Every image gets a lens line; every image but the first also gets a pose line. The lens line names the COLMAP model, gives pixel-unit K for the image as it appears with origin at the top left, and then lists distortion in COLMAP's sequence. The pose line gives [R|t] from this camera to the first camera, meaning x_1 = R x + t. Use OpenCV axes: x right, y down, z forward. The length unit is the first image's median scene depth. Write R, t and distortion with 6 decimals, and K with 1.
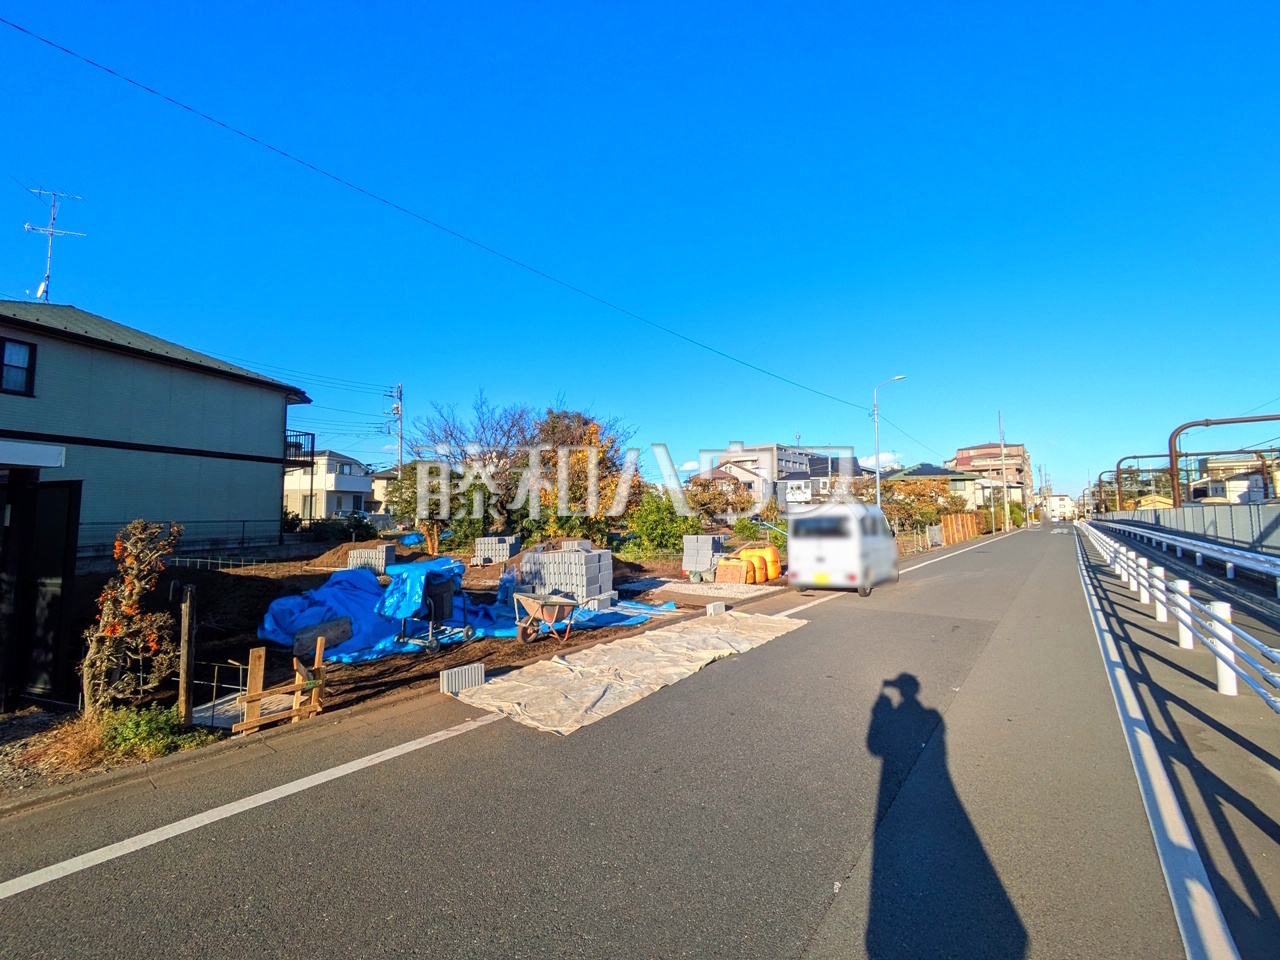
lens RADIAL K [[505.9, 0, 642.7], [0, 505.9, 481.8], [0, 0, 1]] dist [-0.000355, 0.000831]
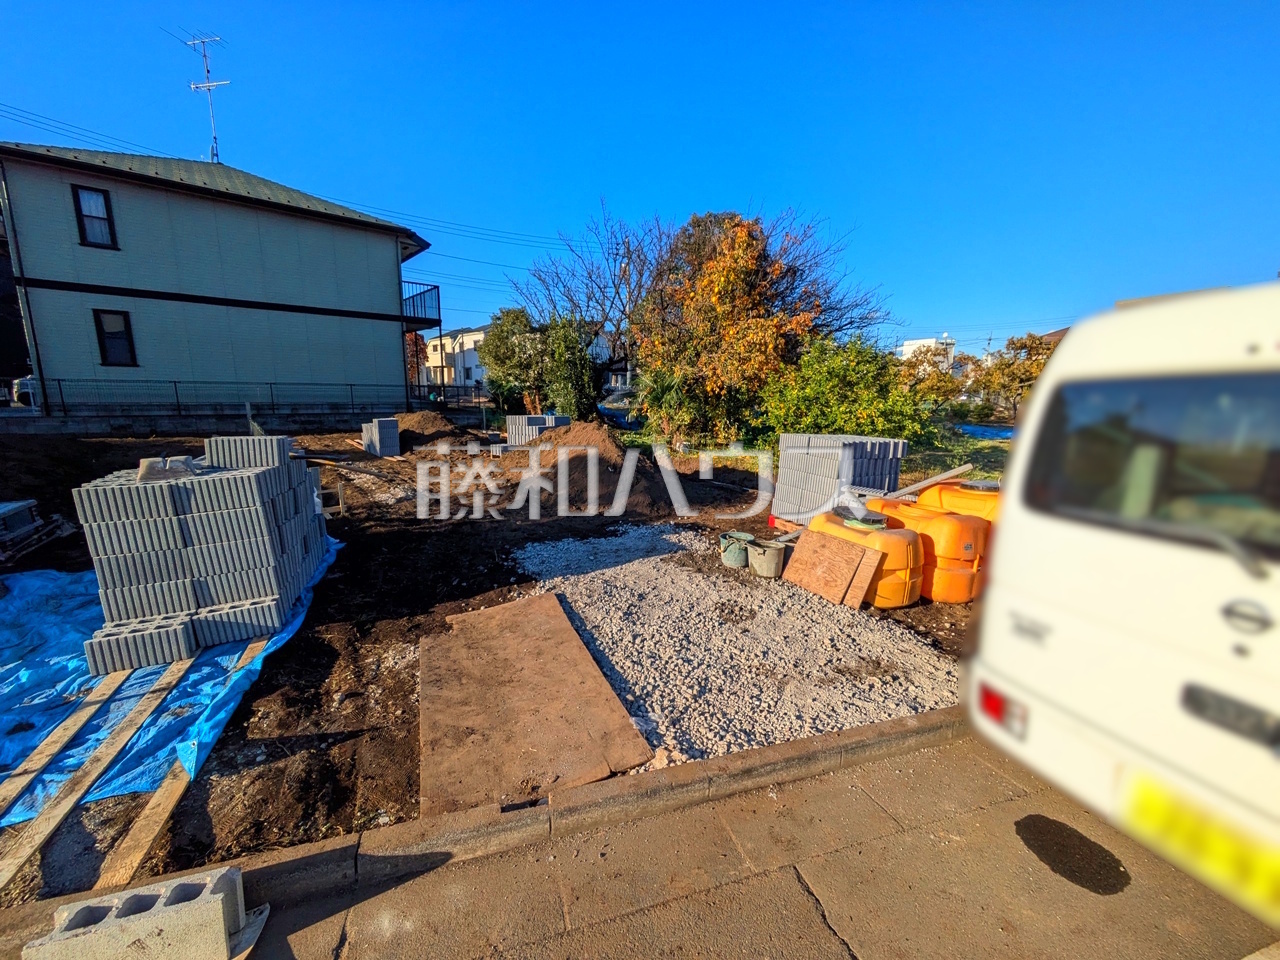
lens RADIAL K [[505.9, 0, 642.7], [0, 505.9, 481.8], [0, 0, 1]] dist [-0.000355, 0.000831]
pose [[0.840185, 0.118089, -0.529286, 0.232815], [0.010791, 0.972169, 0.234031, 0.052403], [0.542193, -0.202341, 0.815528, 0.666925]]
